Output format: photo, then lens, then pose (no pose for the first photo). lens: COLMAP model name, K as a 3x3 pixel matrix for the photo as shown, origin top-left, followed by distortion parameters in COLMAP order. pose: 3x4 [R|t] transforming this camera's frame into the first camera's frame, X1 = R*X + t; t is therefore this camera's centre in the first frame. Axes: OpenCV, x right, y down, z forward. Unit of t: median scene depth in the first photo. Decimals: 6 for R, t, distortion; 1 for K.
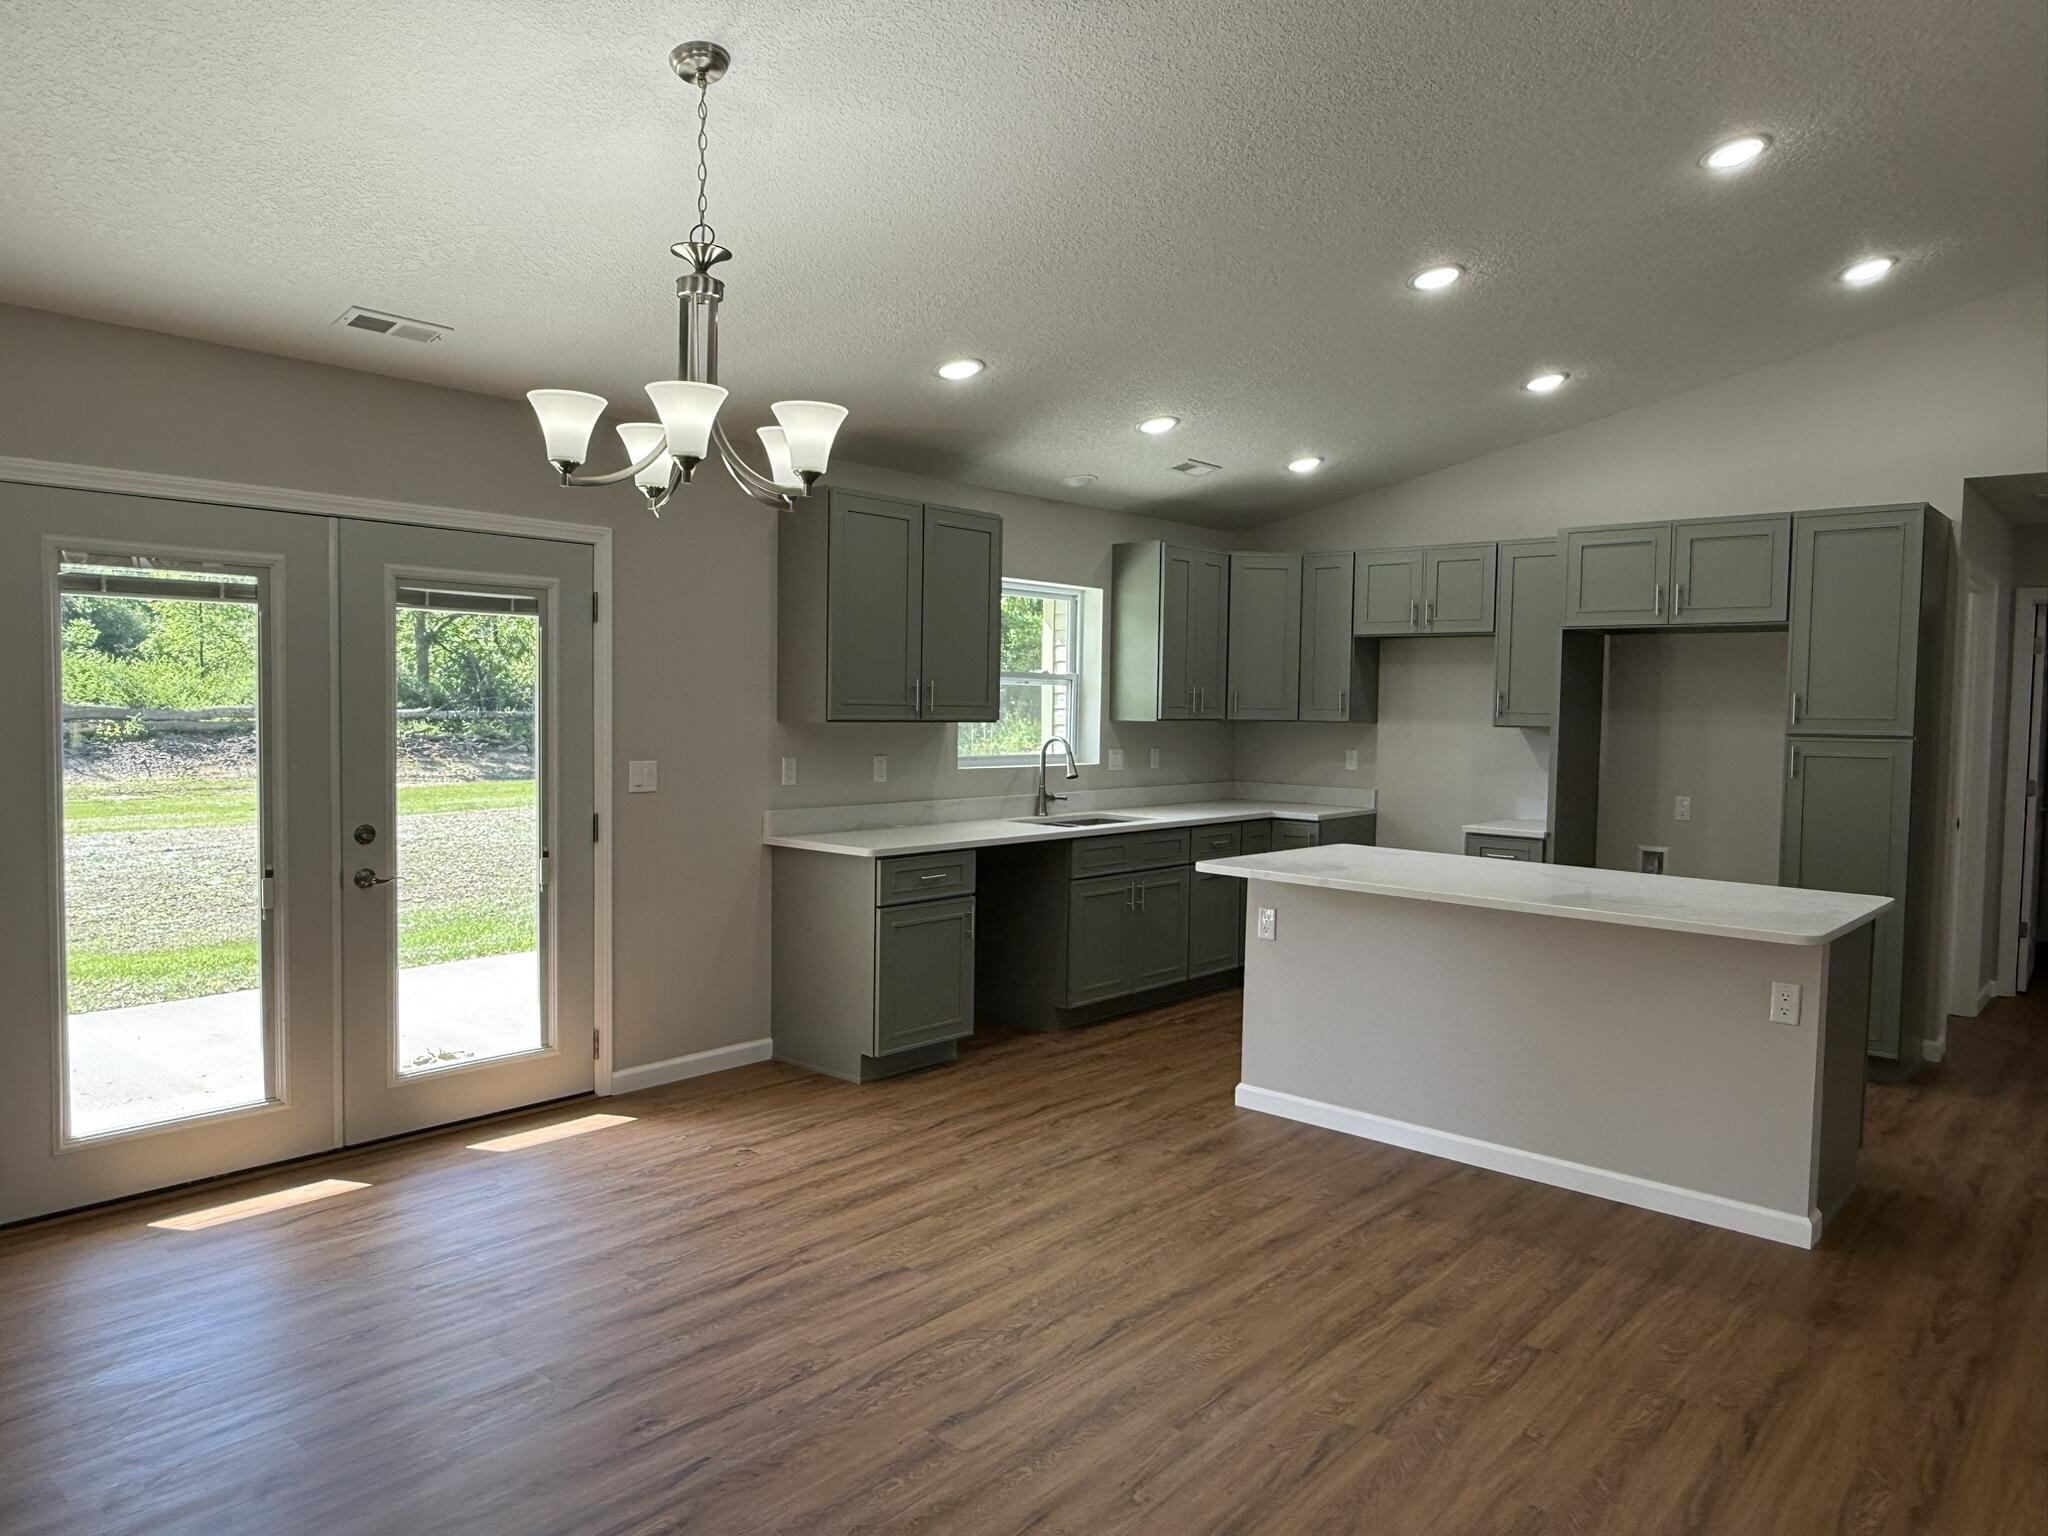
lens RADIAL K [[1332.8, 0, 1020.6], [0, 1332.8, 778.8], [0, 0, 1]] dist [0.005138, 0.000533]
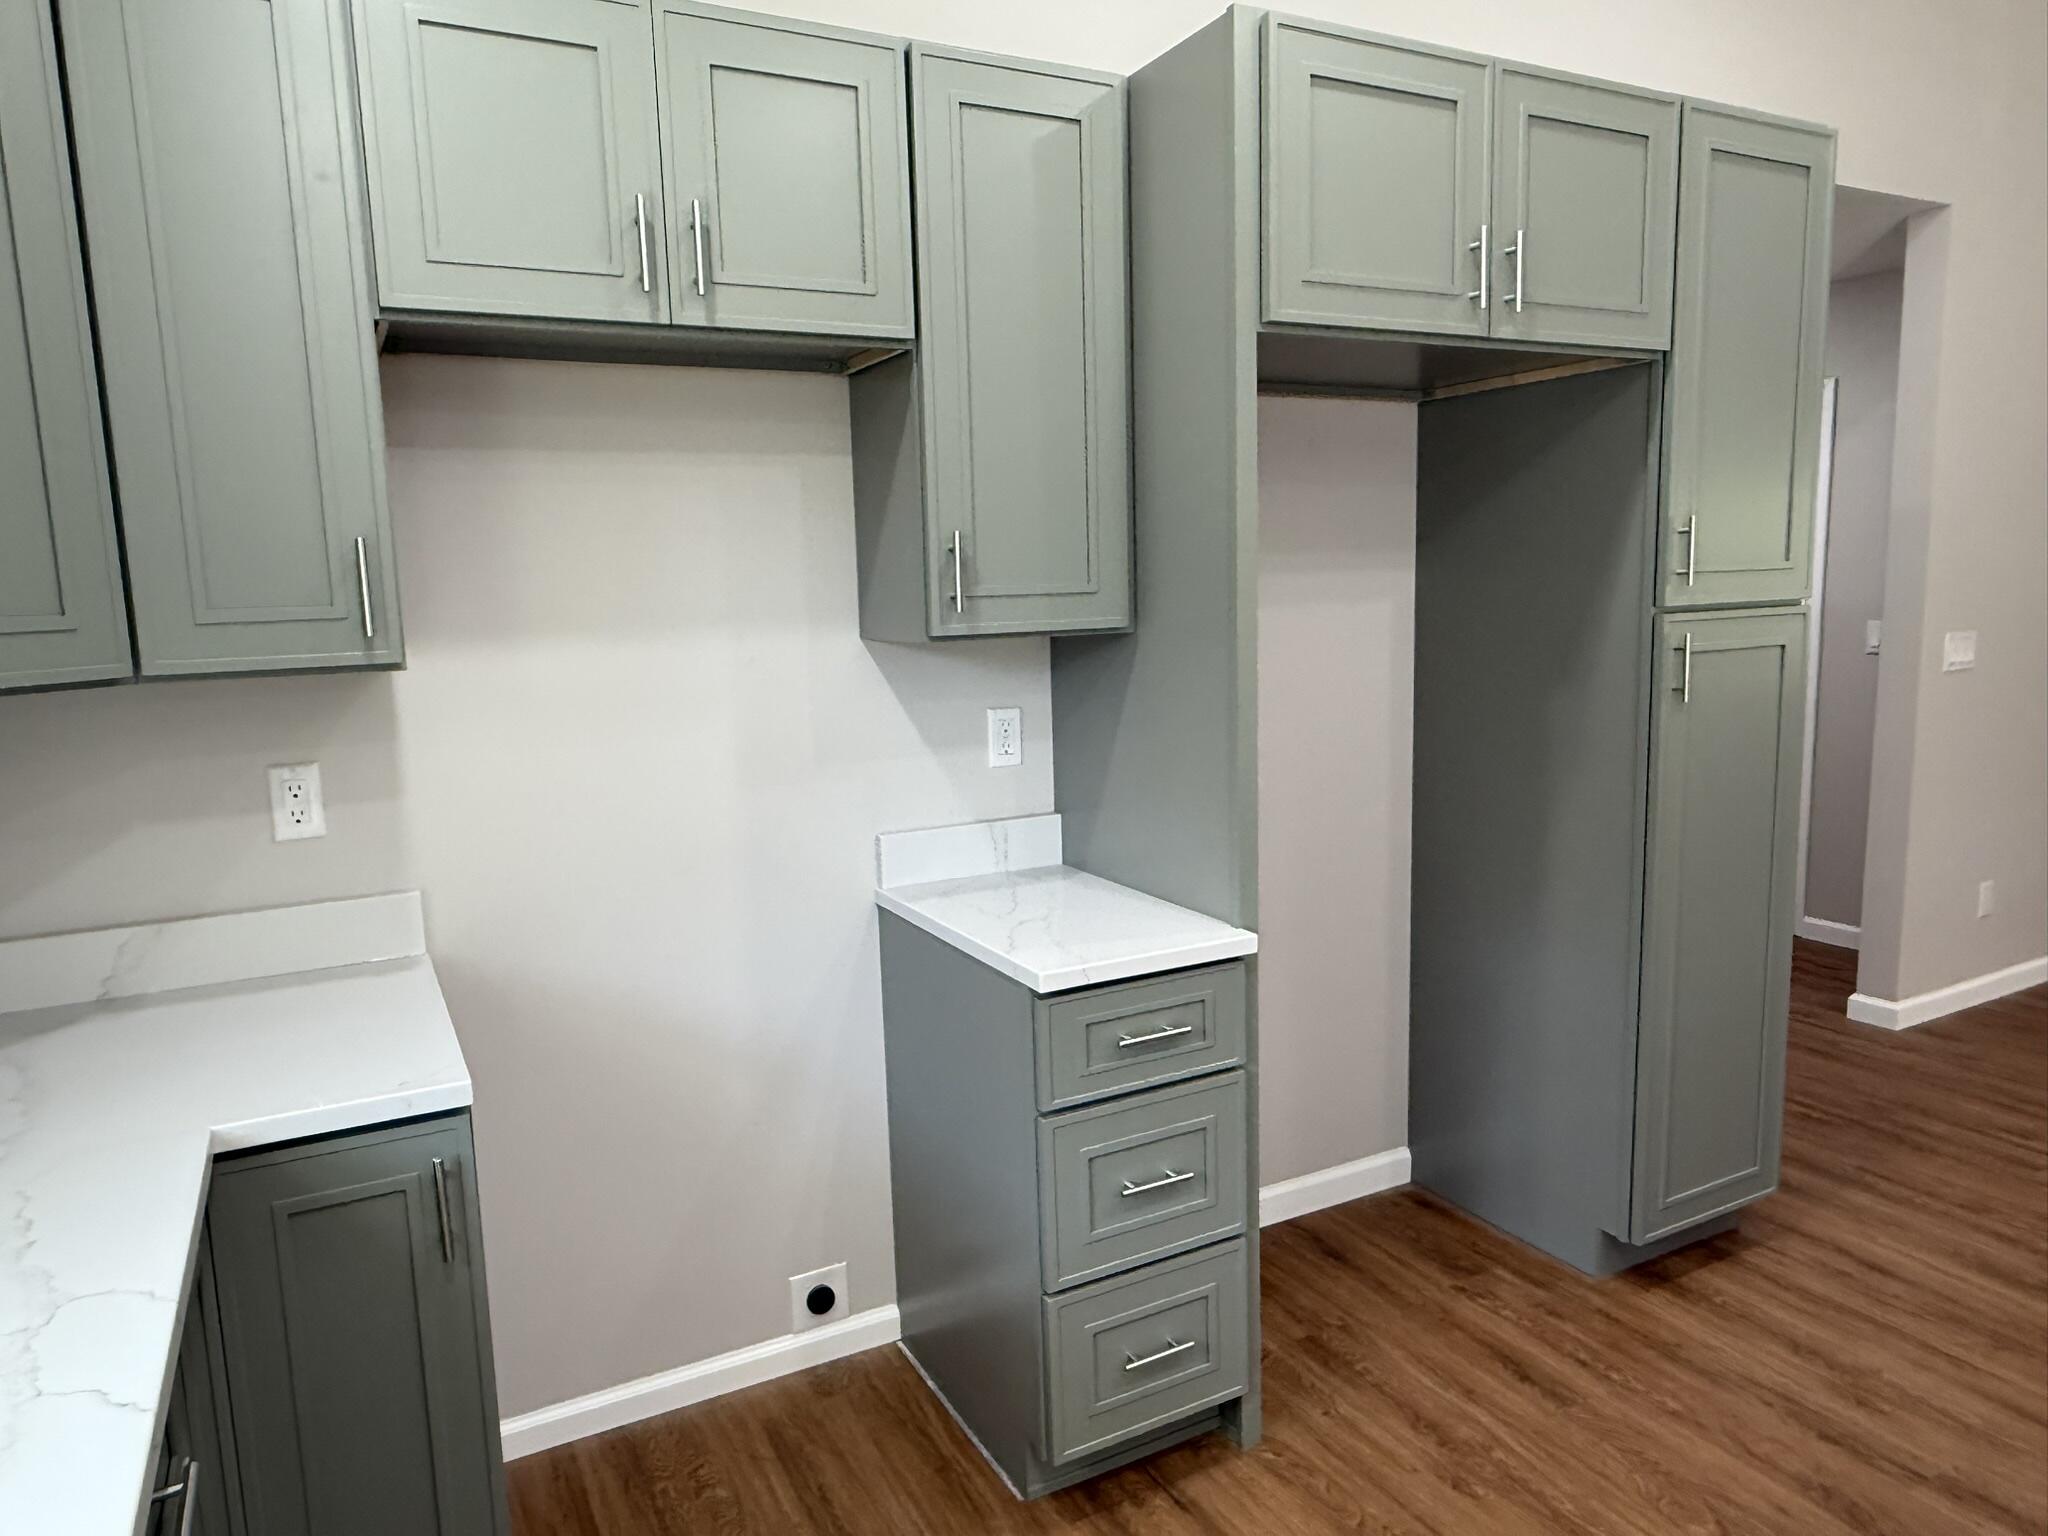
lens RADIAL K [[1324.5, 0, 1027.8], [0, 1324.5, 779.9], [0, 0, 1]] dist [-0.012732, 0.001356]
pose [[0.344317, -0.163965, 0.924425, 0.058607], [0.090973, 0.985825, 0.140971, -0.049607], [-0.934435, 0.035559, 0.354353, 0.875243]]
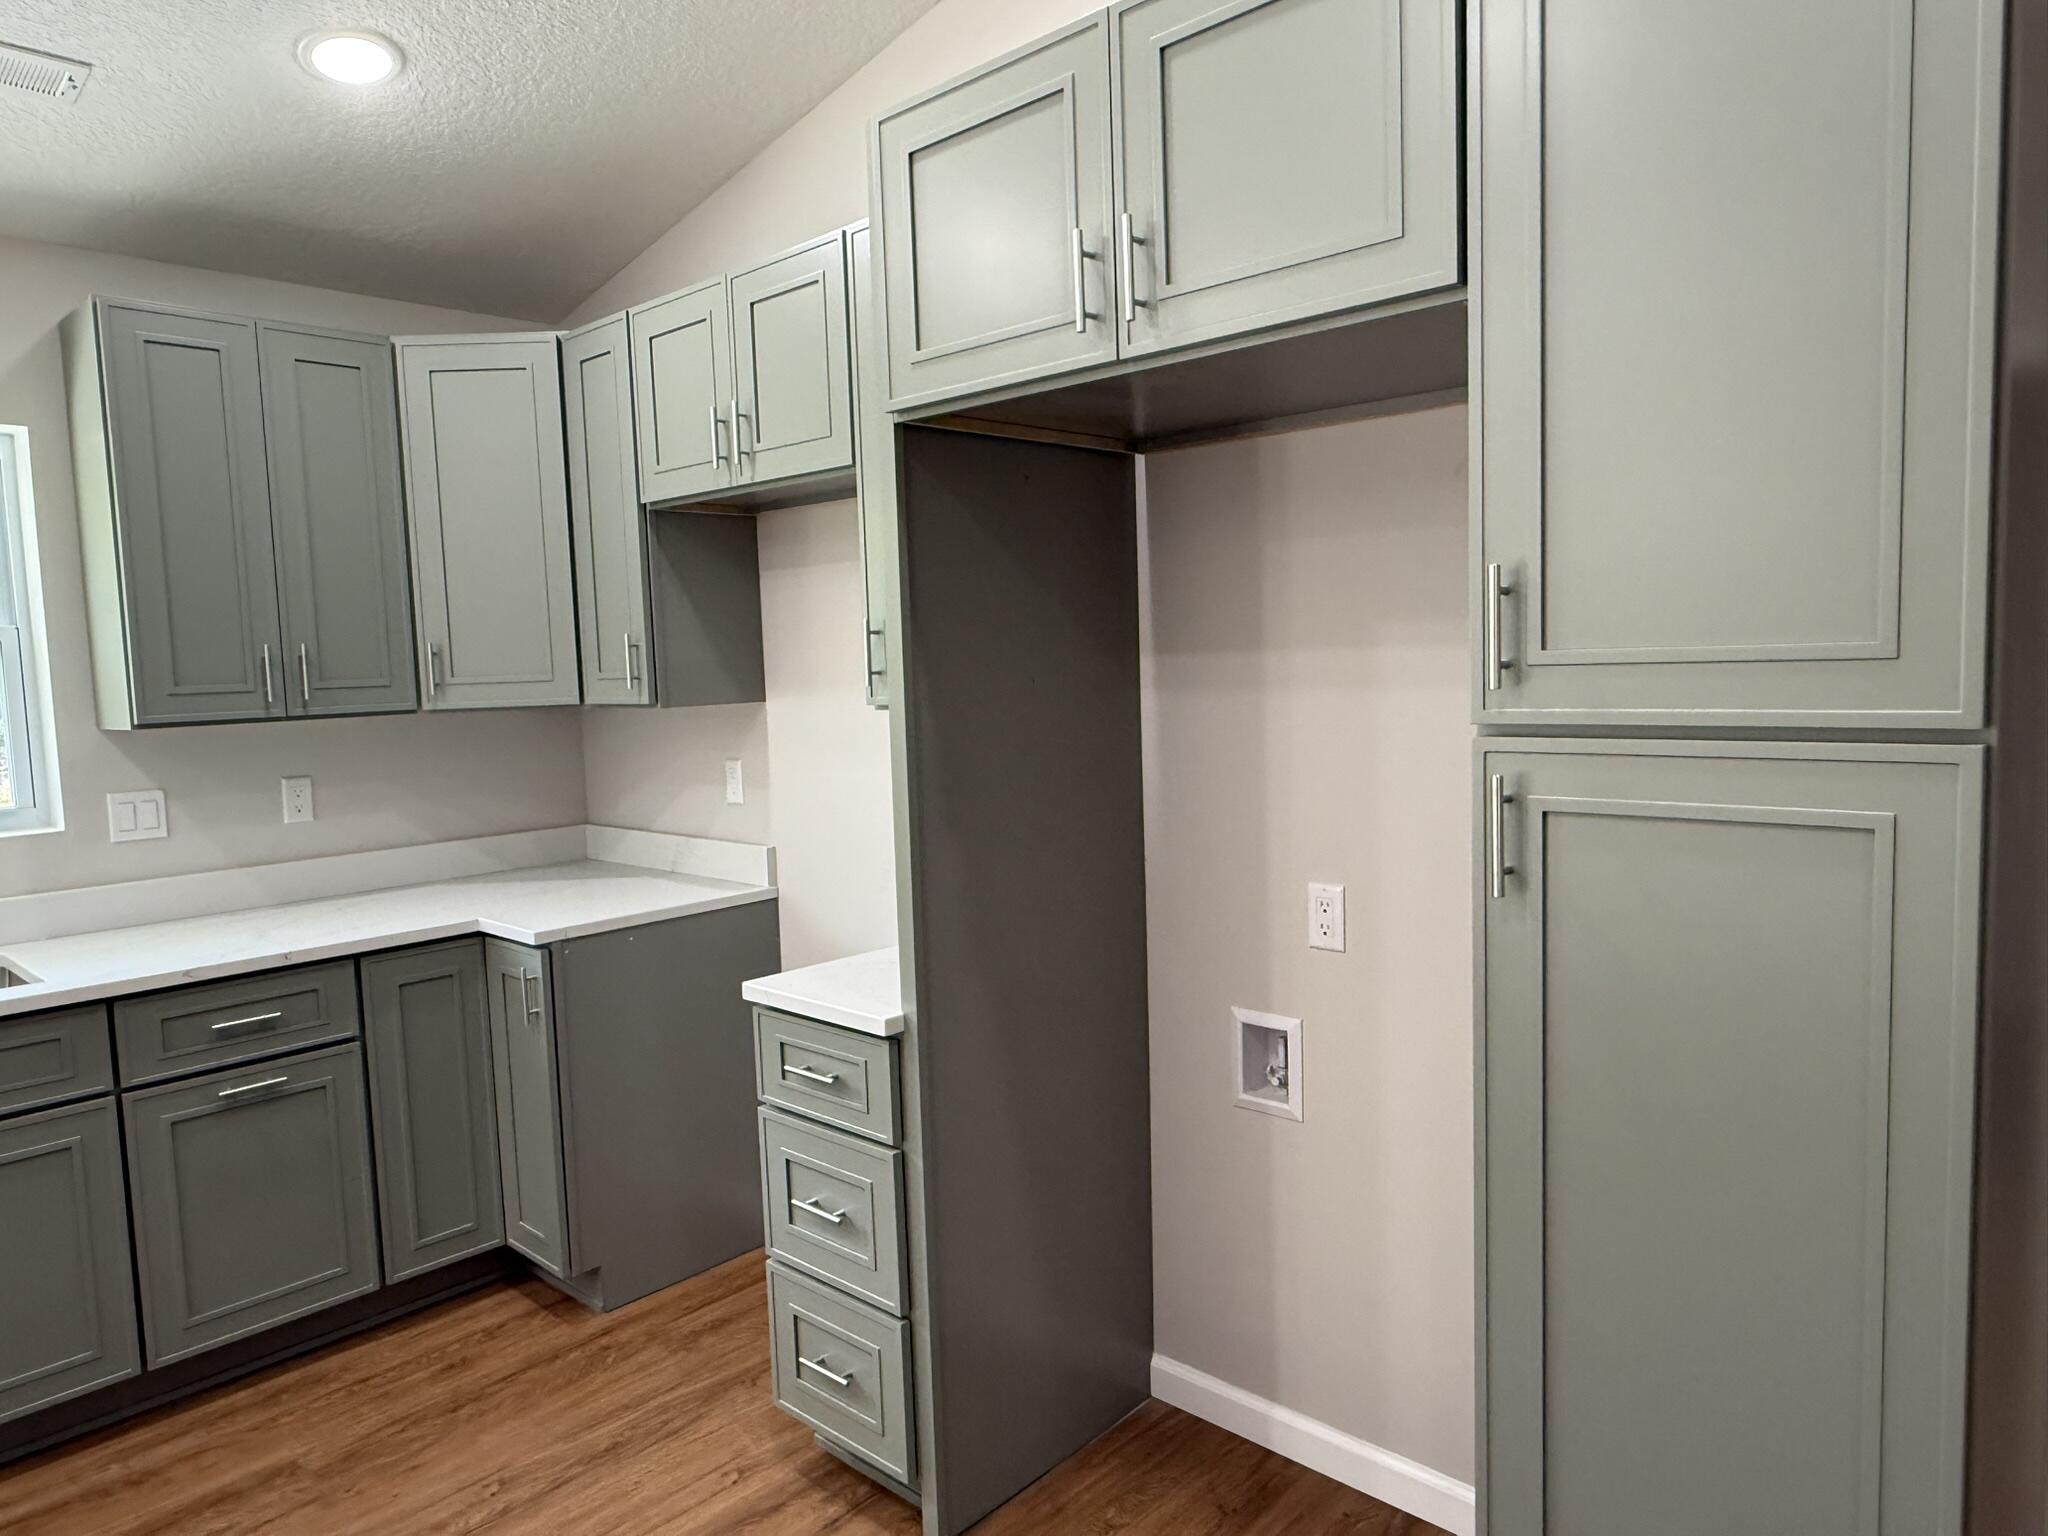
lens RADIAL K [[1324.5, 0, 1027.3], [0, 1324.5, 767.0], [0, 0, 1]] dist [-0.012732, 0.001356]
pose [[0.998795, -0.045526, -0.018349, 0.410763], [0.045982, 0.998622, 0.025300, -0.030113], [0.017172, -0.026114, 0.999511, 0.618967]]
